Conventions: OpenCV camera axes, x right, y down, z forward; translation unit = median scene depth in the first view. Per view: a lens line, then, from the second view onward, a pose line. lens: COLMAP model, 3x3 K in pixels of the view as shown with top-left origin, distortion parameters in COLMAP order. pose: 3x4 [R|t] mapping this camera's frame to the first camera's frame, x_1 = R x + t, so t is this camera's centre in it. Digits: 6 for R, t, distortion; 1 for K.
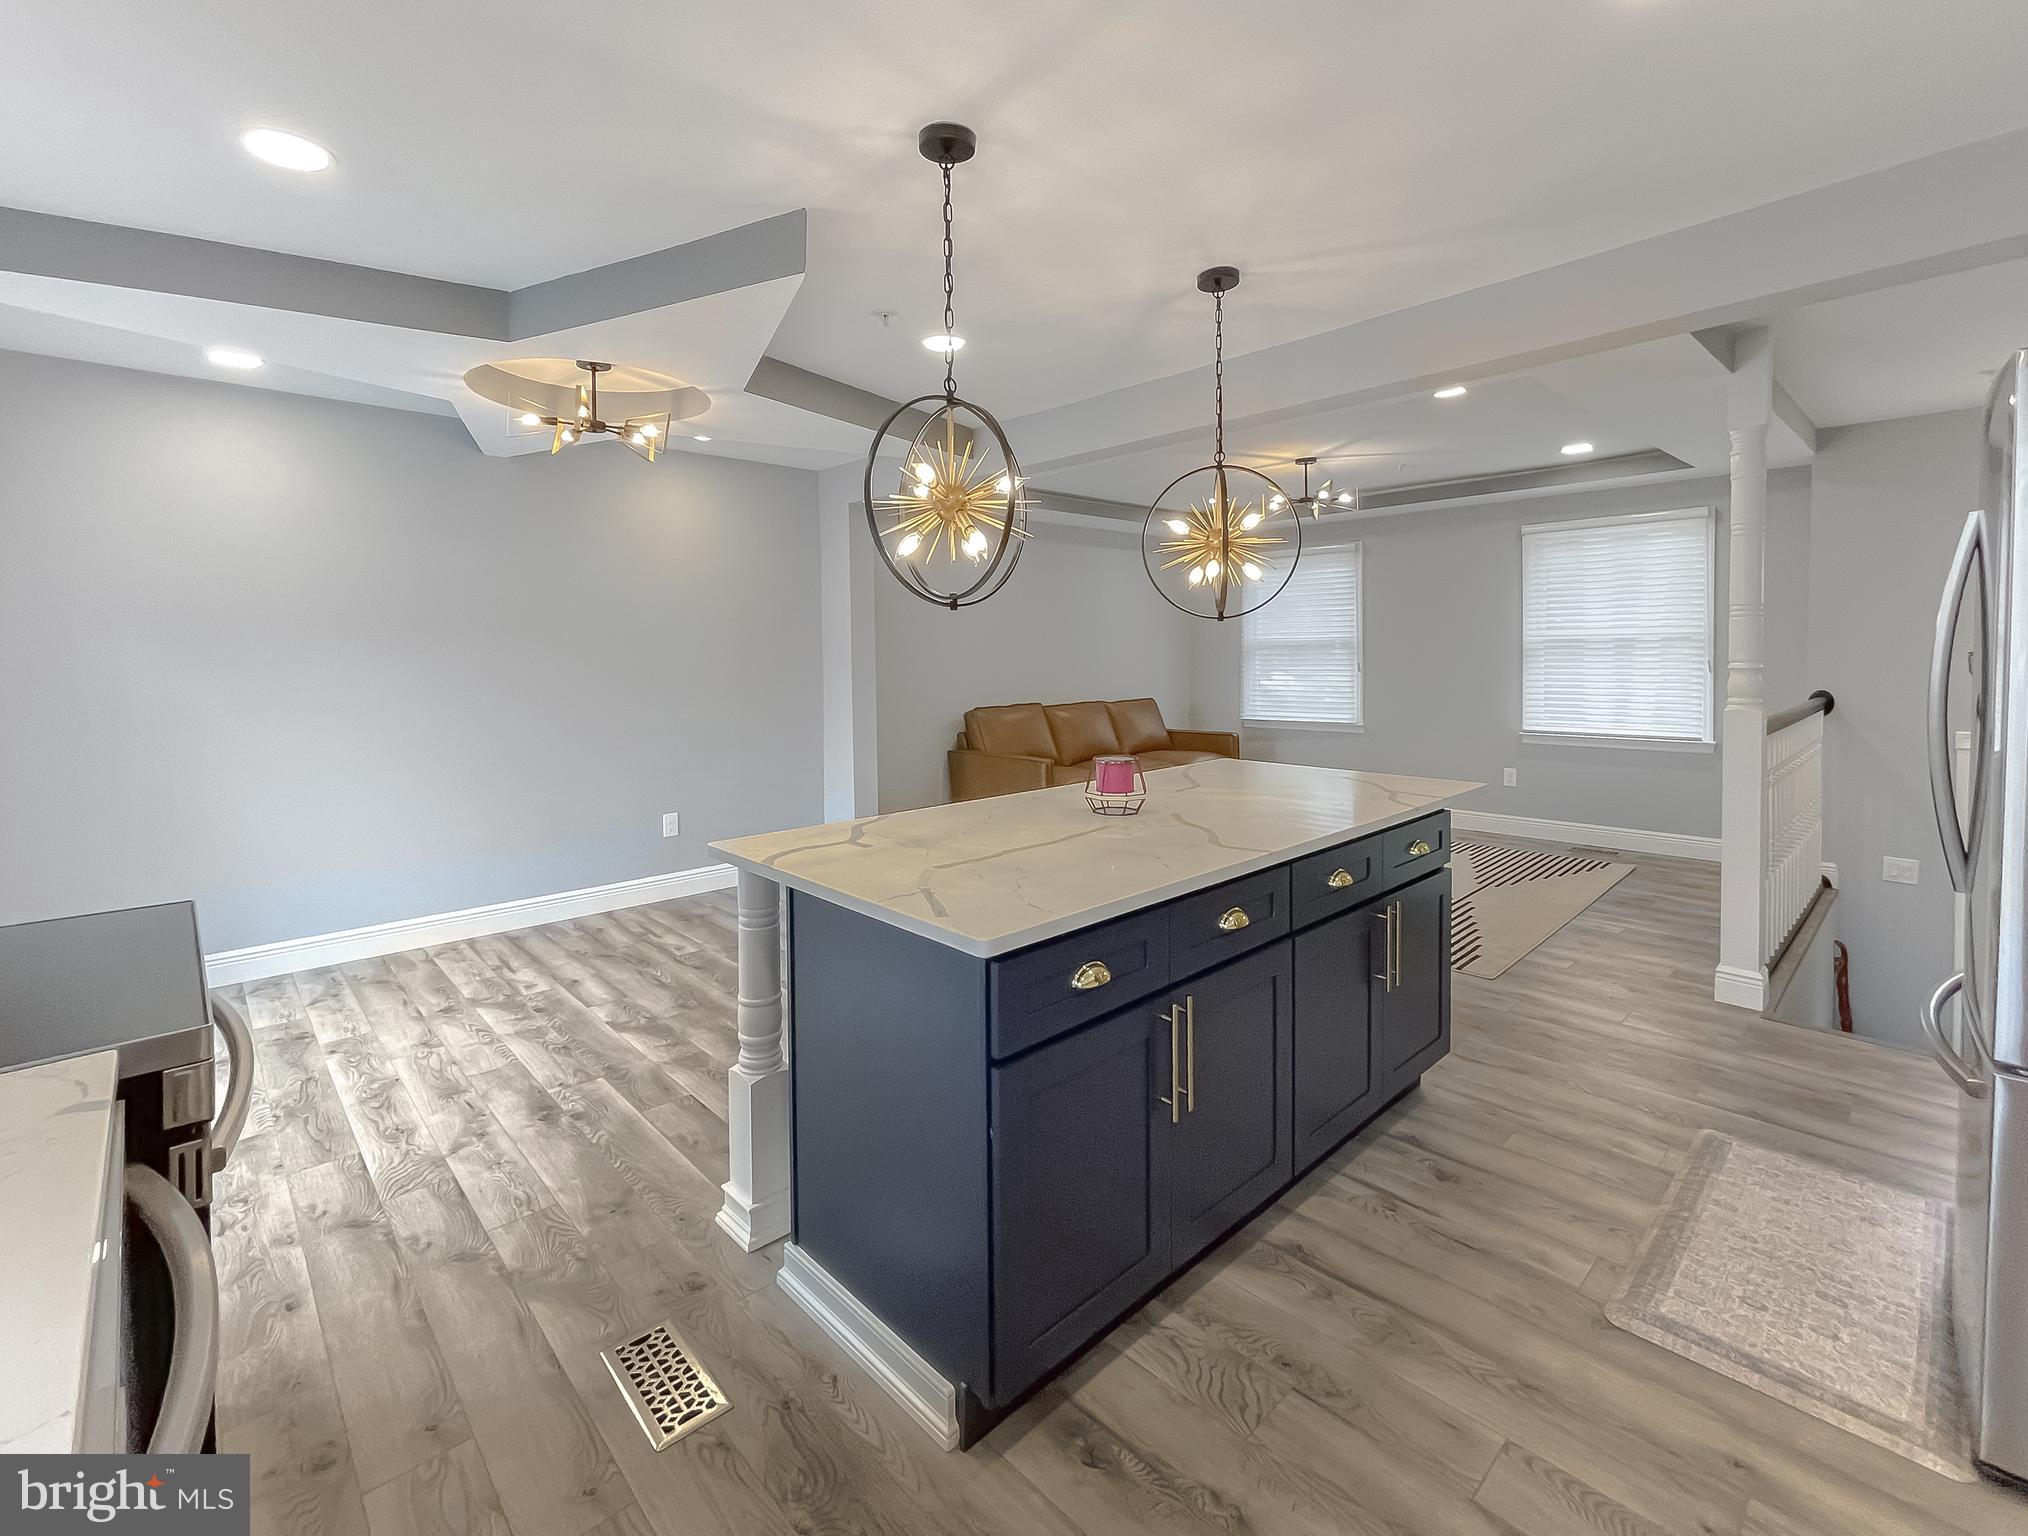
lens RADIAL K [[900.8, 0, 997.0], [0, 900.8, 665.1], [0, 0, 1]] dist [0.003382, 0.003324]
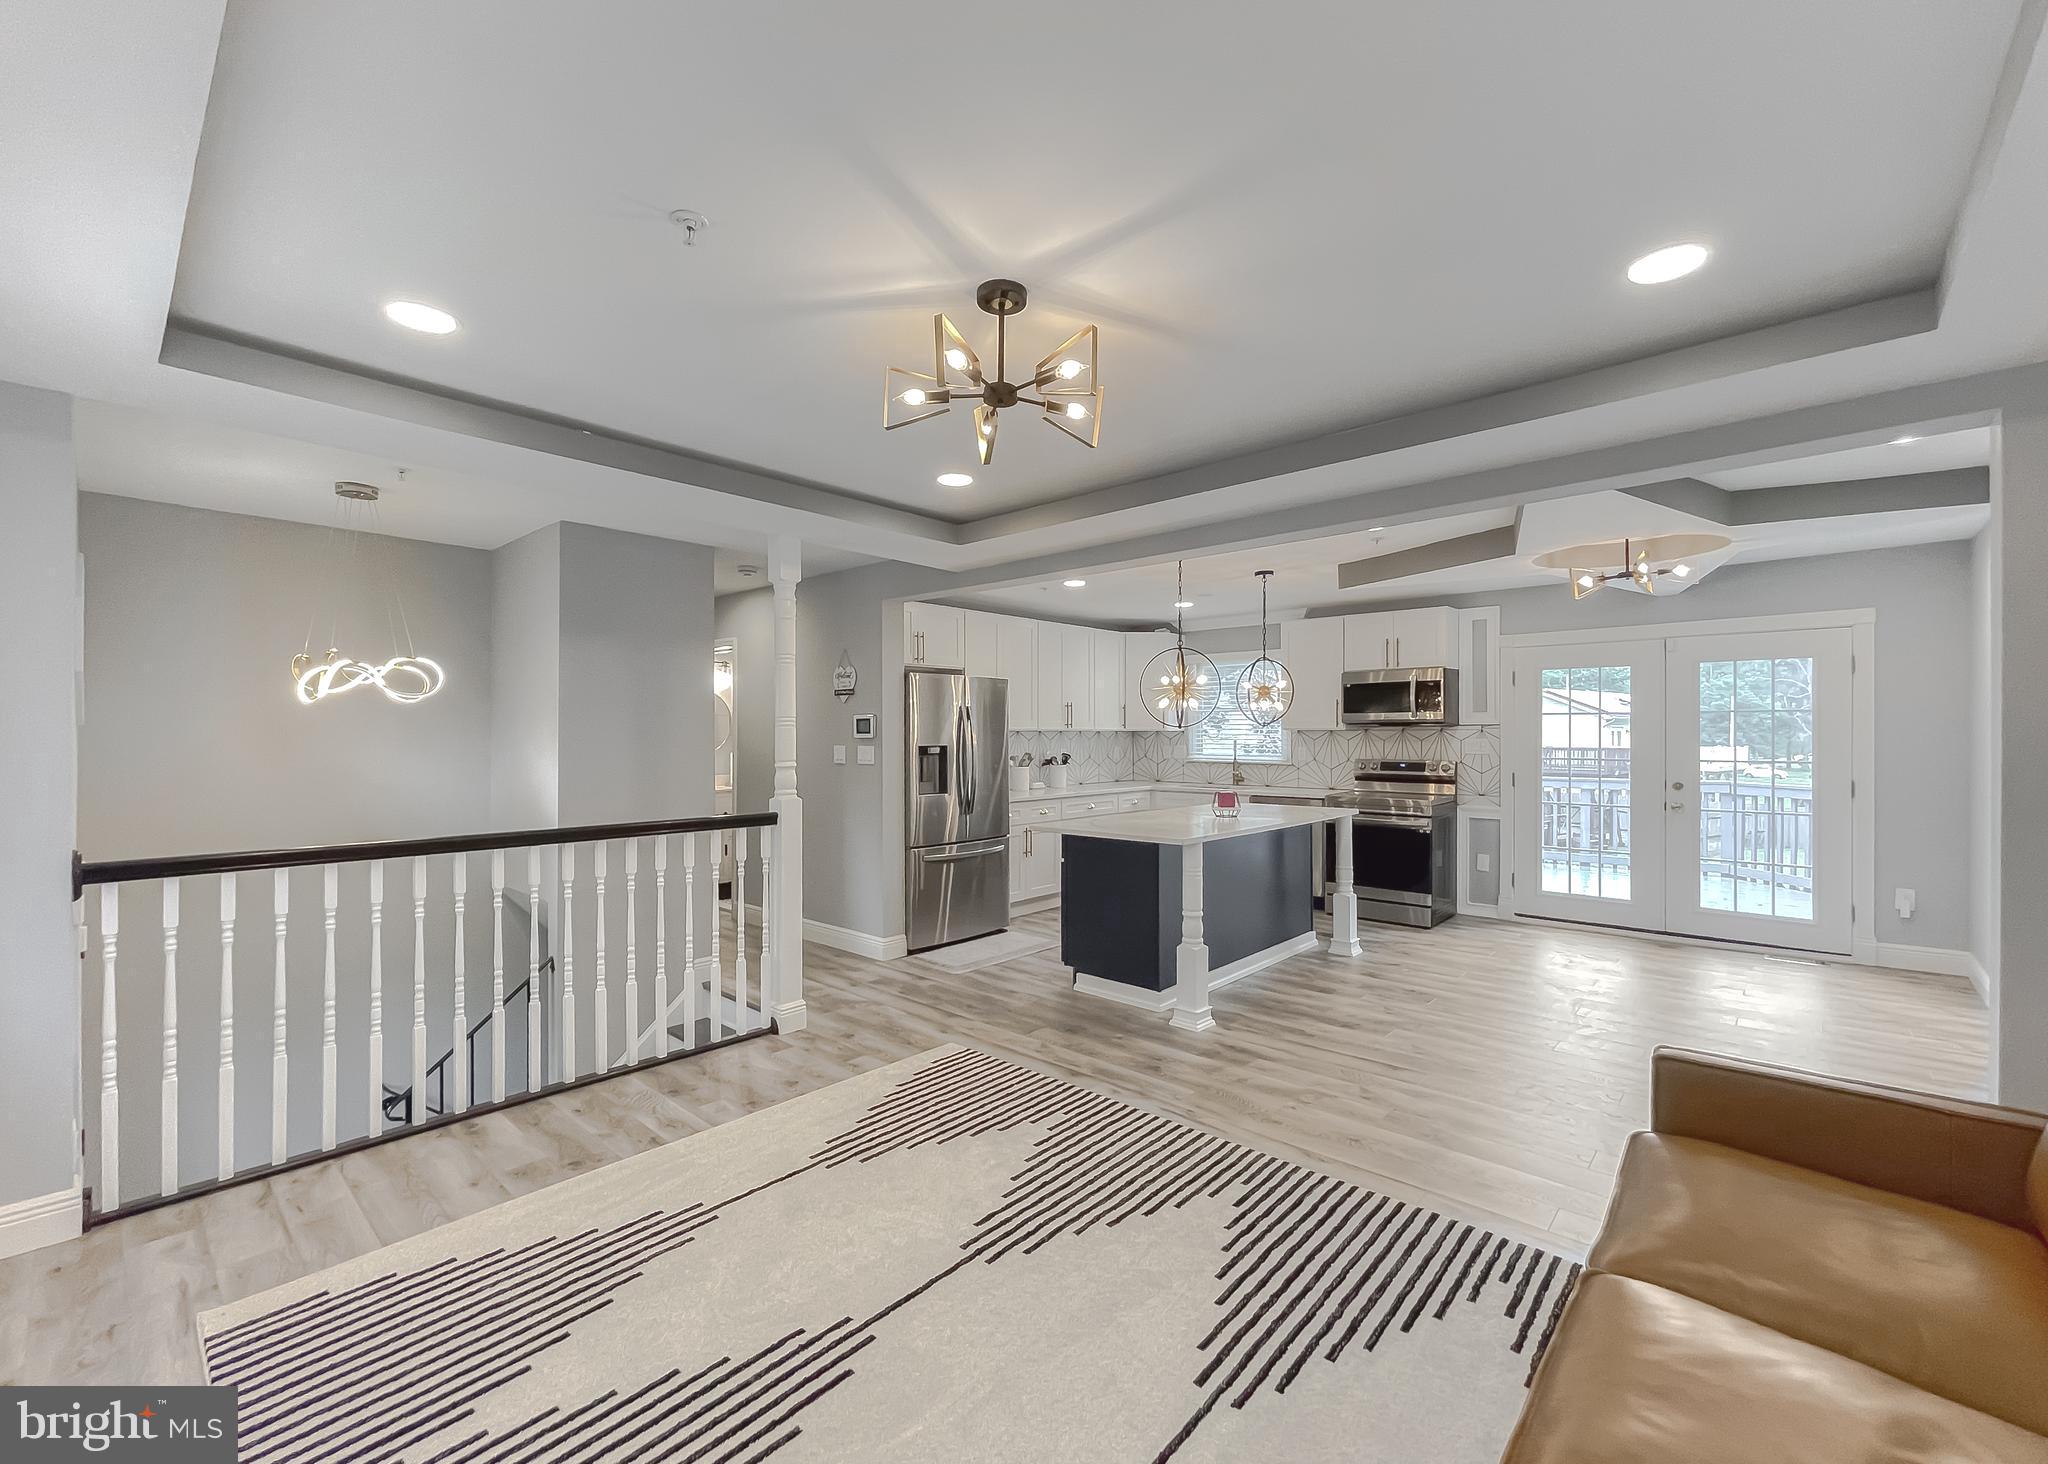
lens RADIAL K [[866.9, 0, 1006.7], [0, 866.9, 735.0], [0, 0, 1]] dist [-0.002439, 0.002198]
pose [[-0.997228, 0.012607, -0.073332, 0.678244], [0.011282, 0.999766, 0.018464, -0.066316], [0.073548, 0.017586, -0.997137, 2.553020]]
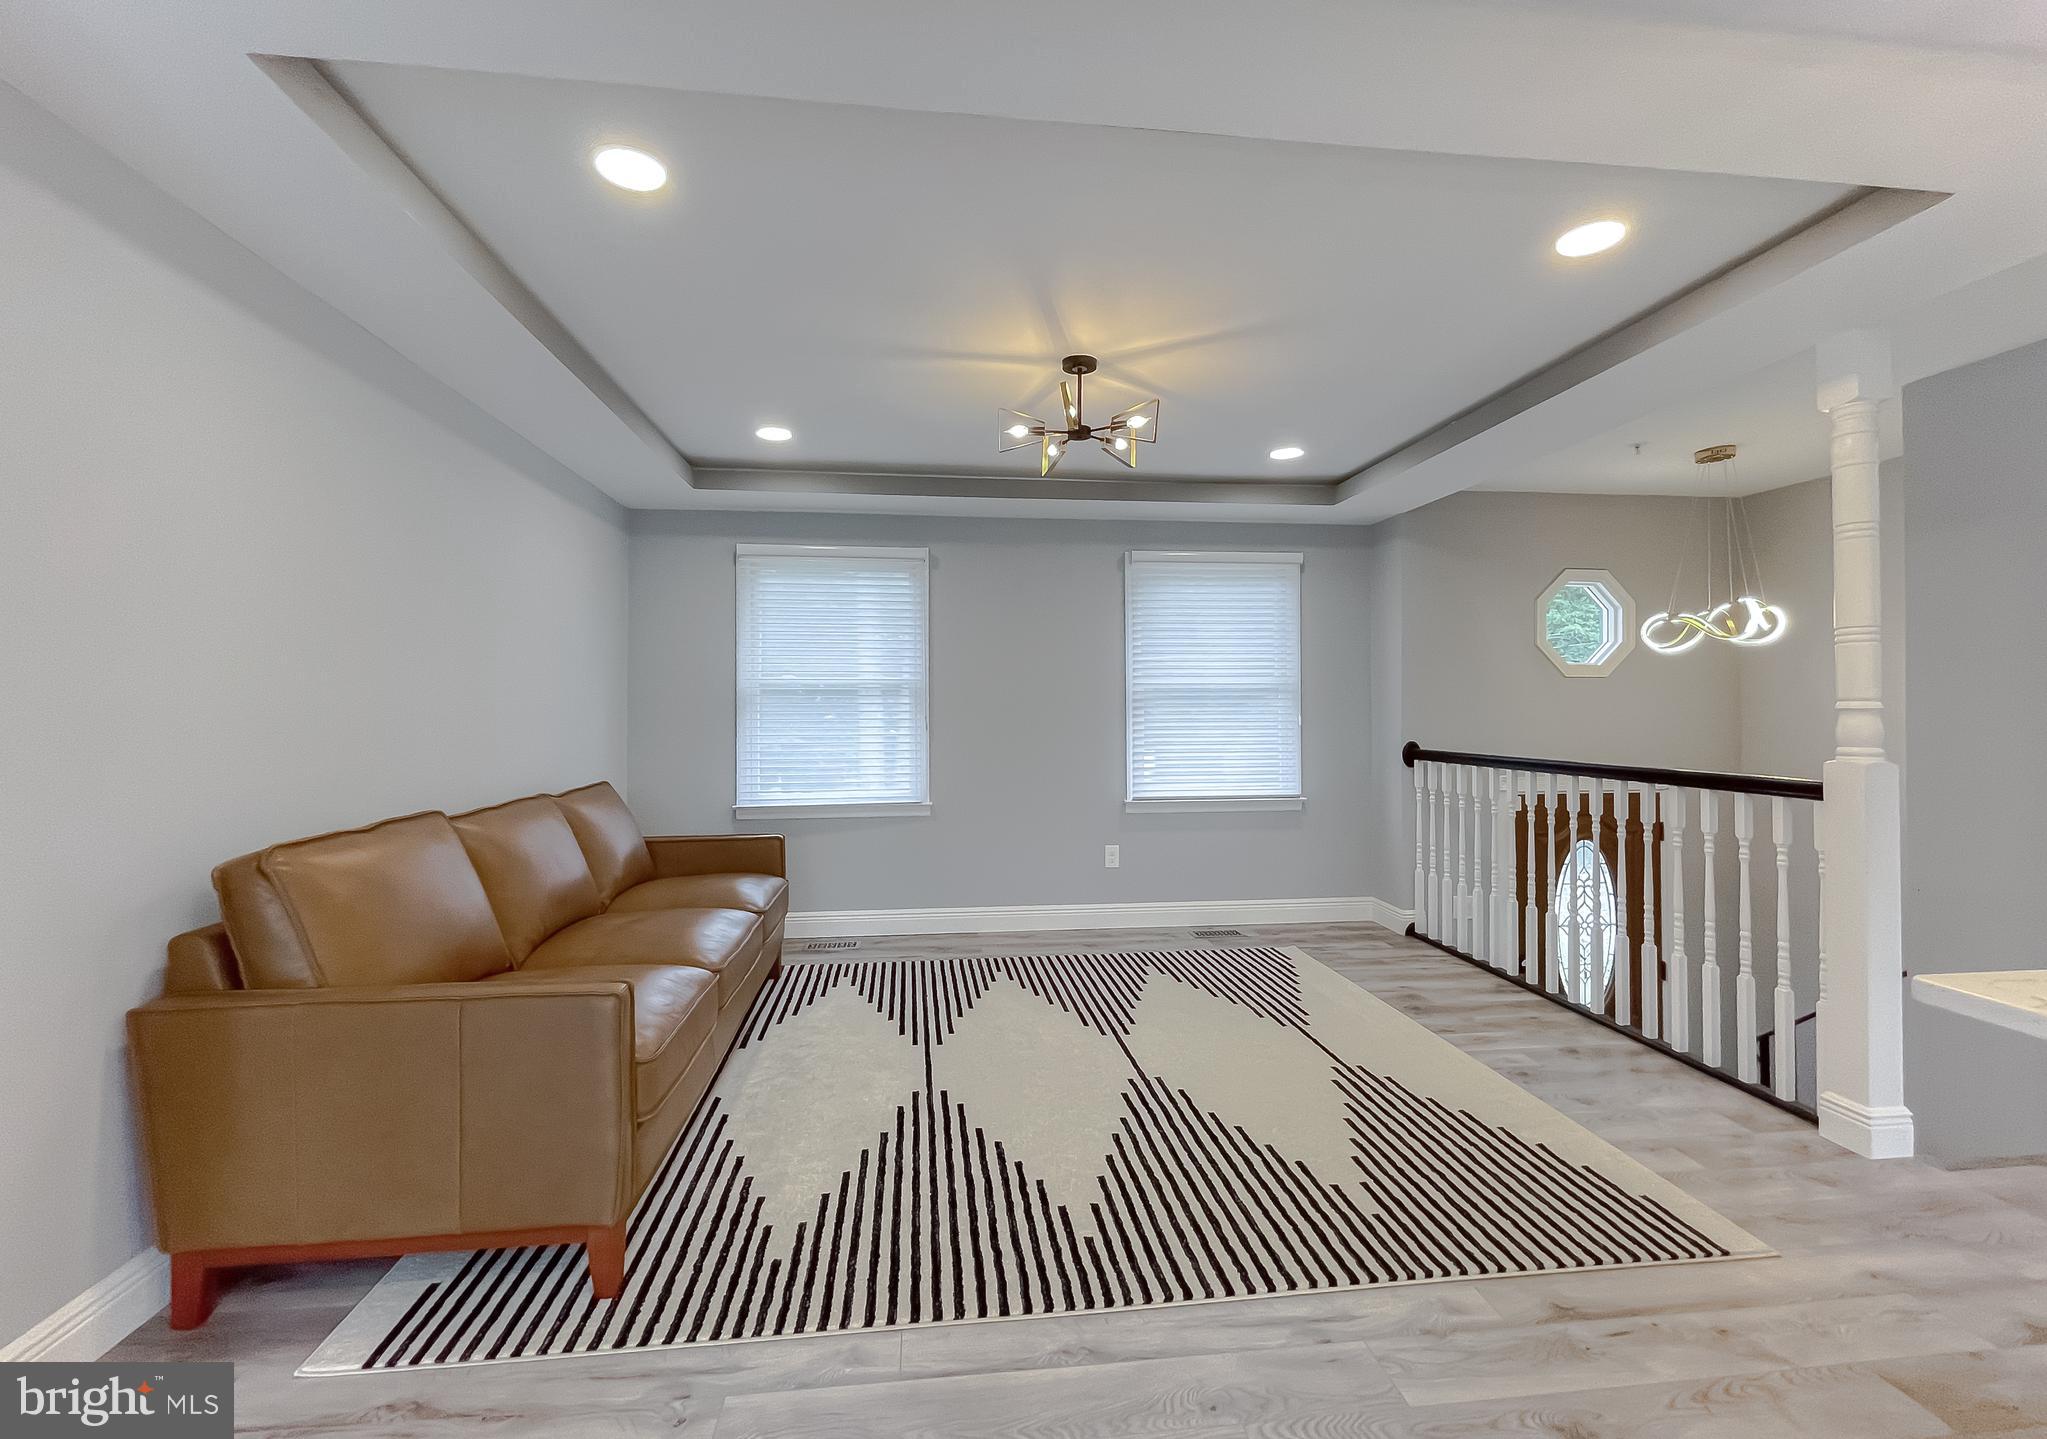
lens RADIAL K [[849.8, 0, 1026.5], [0, 849.8, 693.8], [0, 0, 1]] dist [0.002839, 0.001035]
pose [[0.589339, 0.028816, 0.807372, -0.224687], [0.007620, 0.999121, -0.041222, 0.018559], [-0.807850, 0.030446, 0.588602, 1.293910]]
